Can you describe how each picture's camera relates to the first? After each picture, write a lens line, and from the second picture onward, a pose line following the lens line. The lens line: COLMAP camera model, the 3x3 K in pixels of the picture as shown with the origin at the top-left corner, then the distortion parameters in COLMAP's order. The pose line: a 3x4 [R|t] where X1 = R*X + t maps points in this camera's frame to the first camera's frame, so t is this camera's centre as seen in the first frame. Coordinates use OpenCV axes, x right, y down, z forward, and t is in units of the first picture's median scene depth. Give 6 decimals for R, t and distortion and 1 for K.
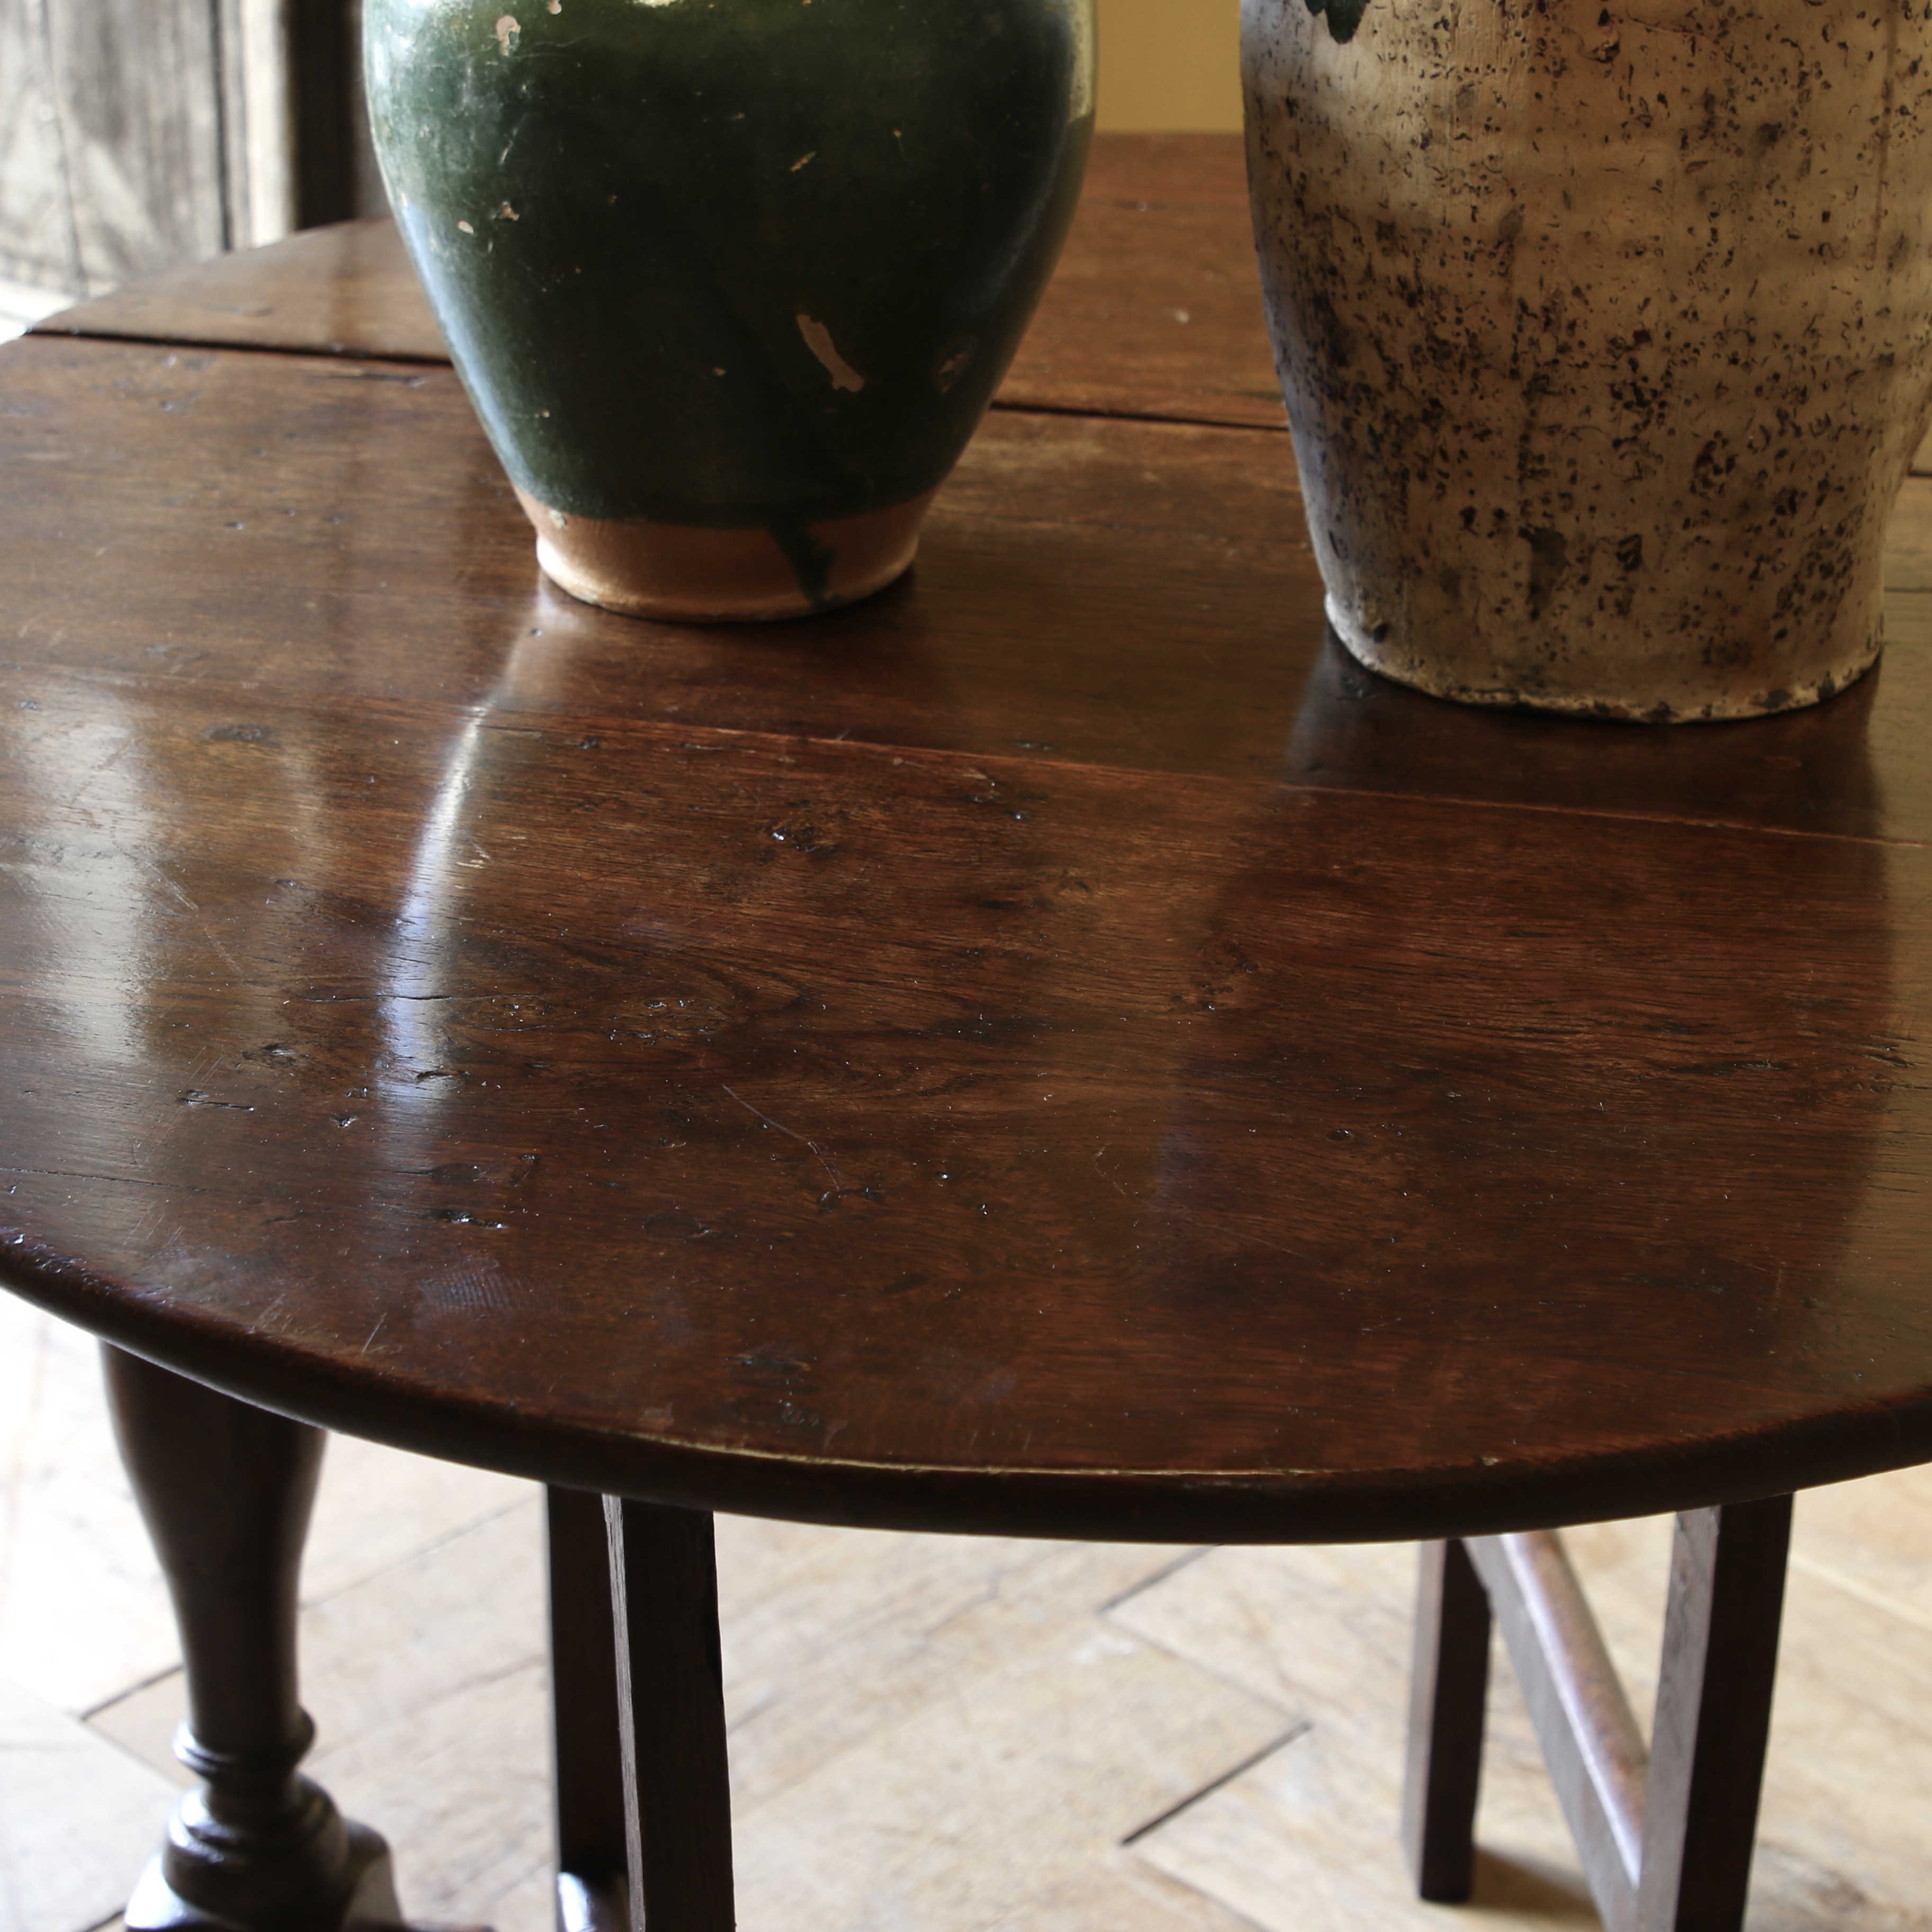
lens RADIAL K [[4524.7, 0, 963.0], [0, 4524.7, 969.3], [0, 0, 1]] dist [0.091888, 0.000000]
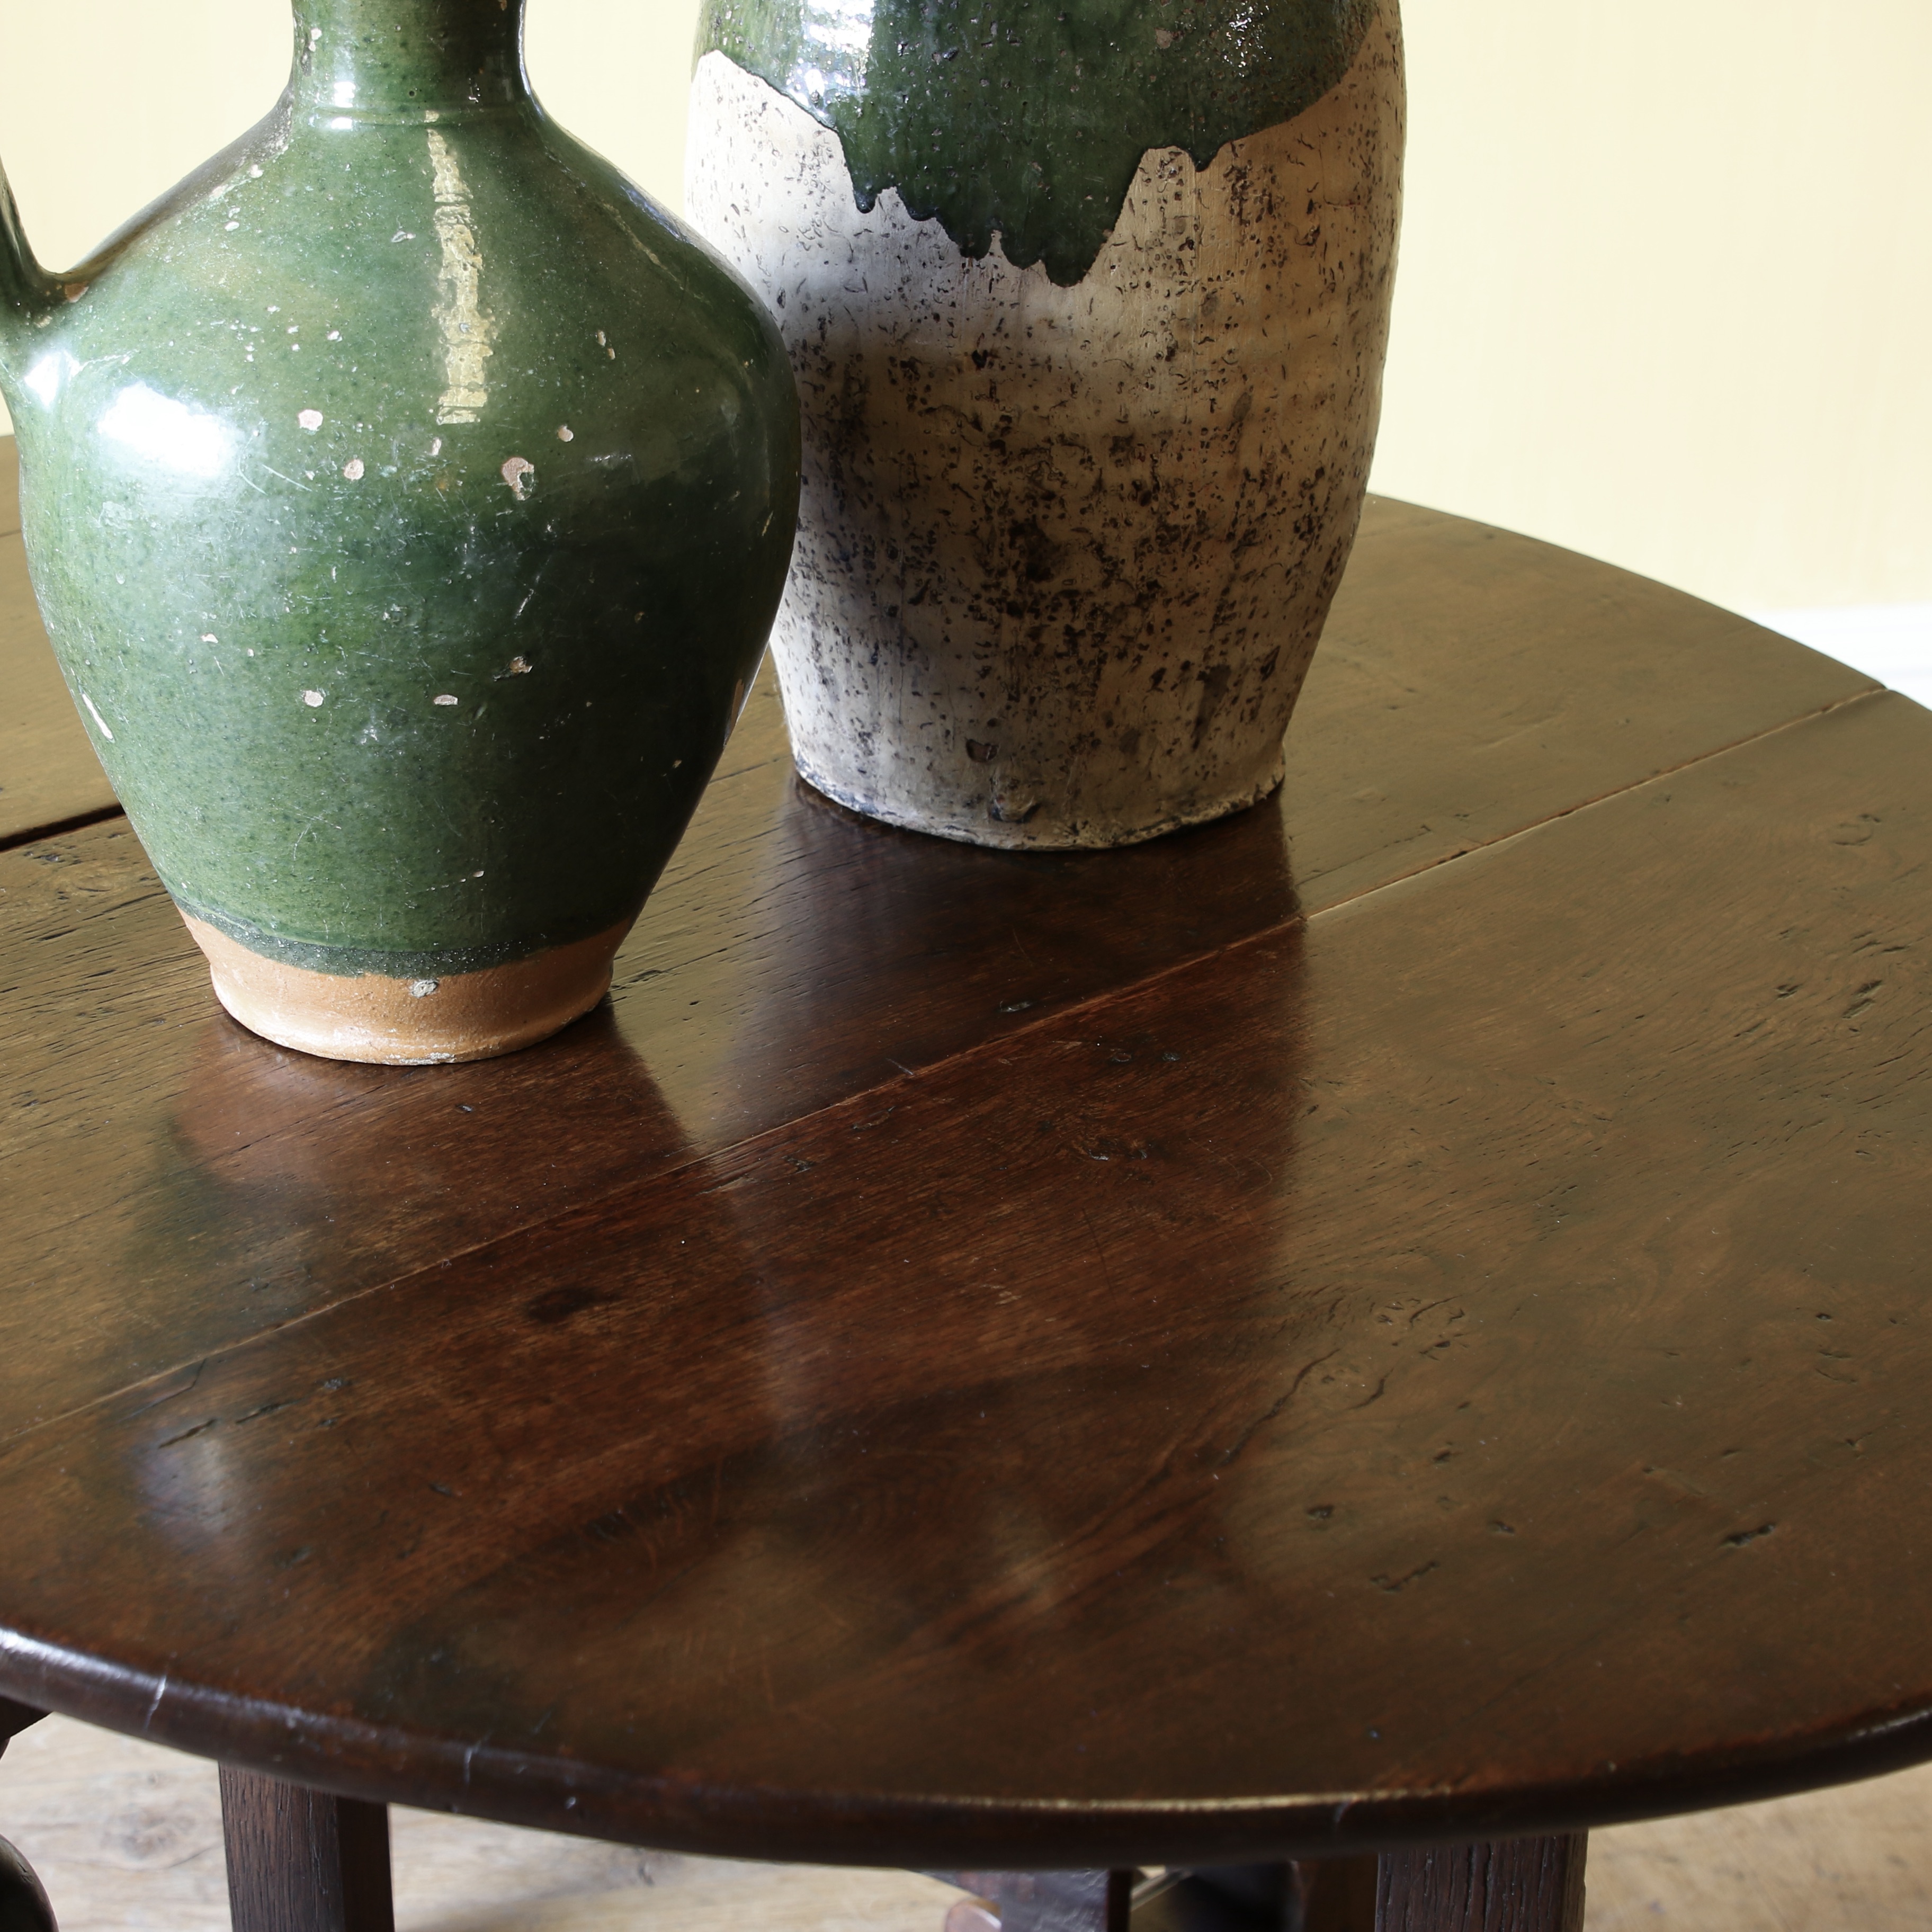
lens RADIAL K [[3888.9, 0, 877.5], [0, 3888.9, 981.8], [0, 0, 1]] dist [0.078990, 0.000000]
pose [[0.571388, -0.346400, 0.743991, -0.673188], [0.336439, 0.925746, 0.172638, -0.222475], [-0.748548, 0.151664, 0.645502, 0.458488]]
